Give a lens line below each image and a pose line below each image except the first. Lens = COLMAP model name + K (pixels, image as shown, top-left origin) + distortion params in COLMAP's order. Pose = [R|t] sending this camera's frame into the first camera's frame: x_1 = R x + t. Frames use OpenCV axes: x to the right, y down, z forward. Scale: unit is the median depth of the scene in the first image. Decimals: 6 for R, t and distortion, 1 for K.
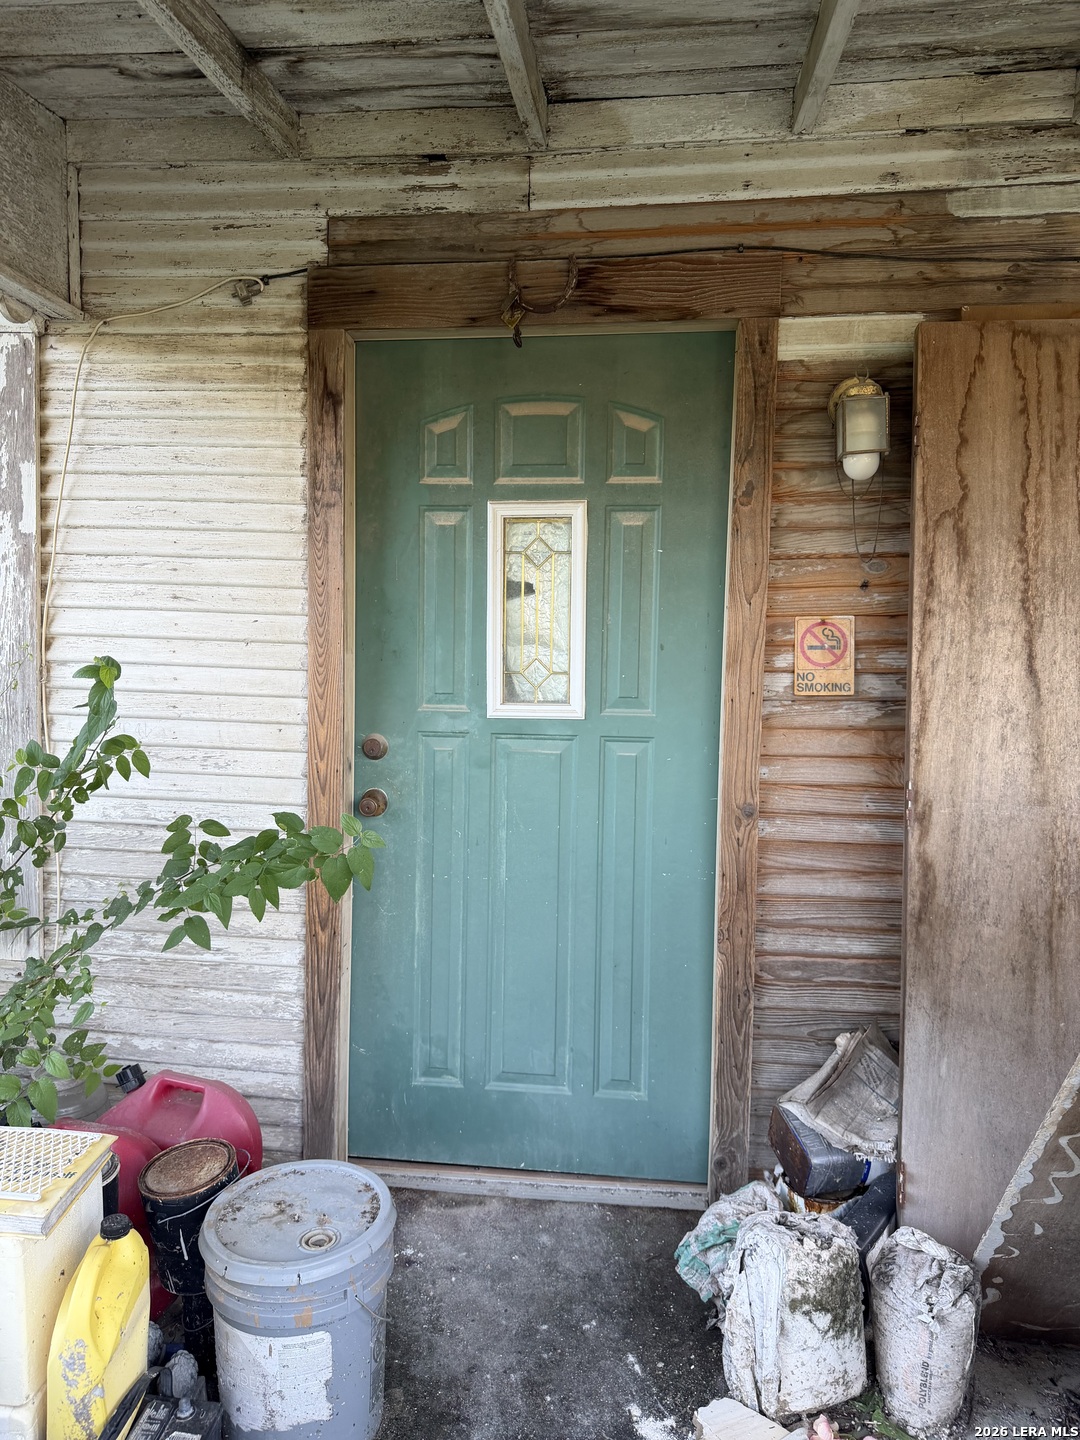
lens RADIAL K [[1016.1, 0, 544.8], [0, 1016.1, 749.7], [0, 0, 1]] dist [0.093868, -0.130795]
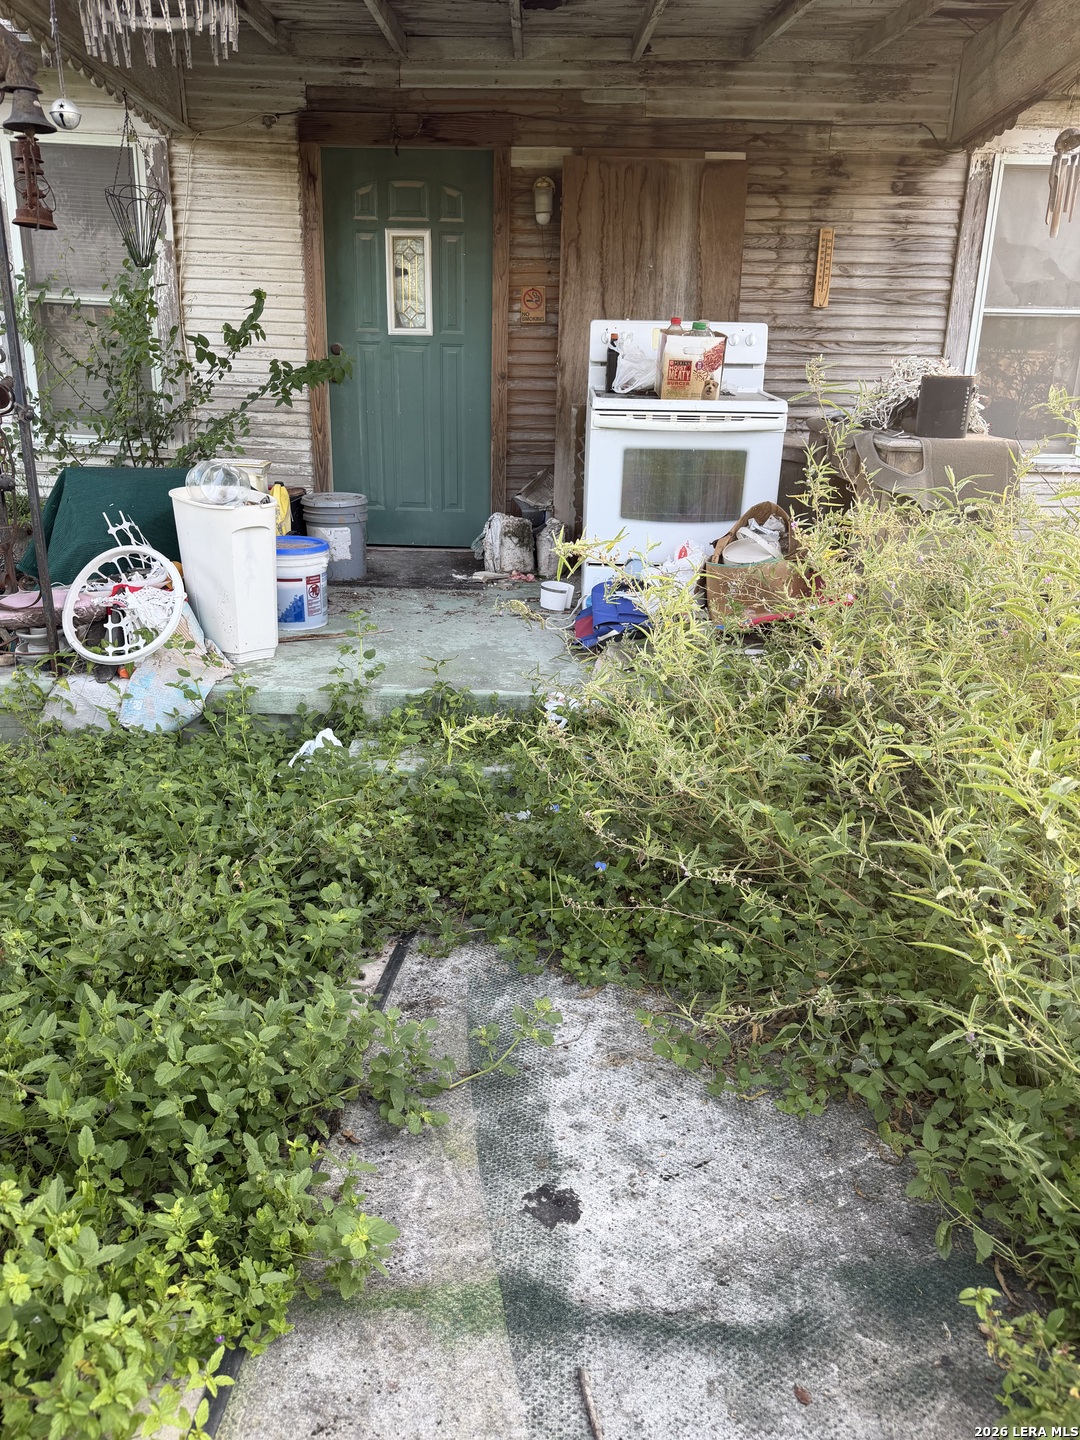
lens RADIAL K [[1013.9, 0, 540.0], [0, 1013.9, 720.0], [0, 0, 1]] dist [0.092525, -0.131102]
pose [[0.994410, -0.026349, 0.102246, 0.021543], [0.003529, 0.976115, 0.217224, 0.316230], [-0.105527, -0.215649, 0.970752, -1.444951]]
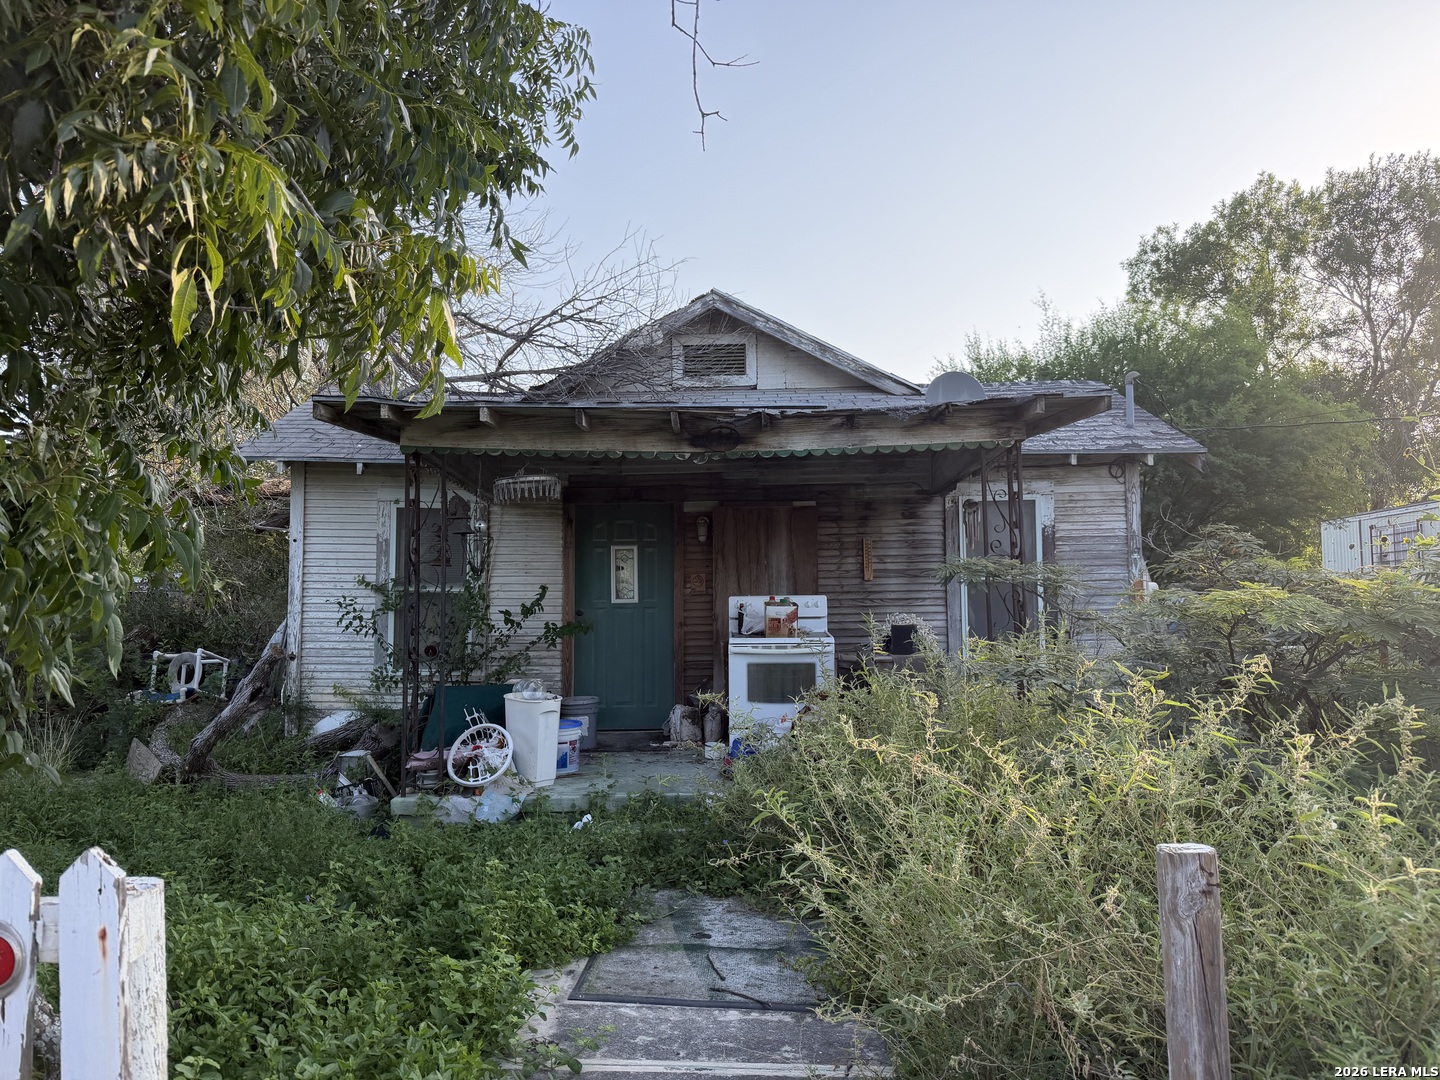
lens RADIAL K [[1013.9, 0, 742.2], [0, 1013.9, 539.2], [0, 0, 1]] dist [0.092525, -0.131102]
pose [[0.991288, -0.015250, 0.130826, -0.068234], [0.036926, 0.985618, -0.164903, 0.379704], [-0.126430, 0.168297, 0.977595, -2.806257]]
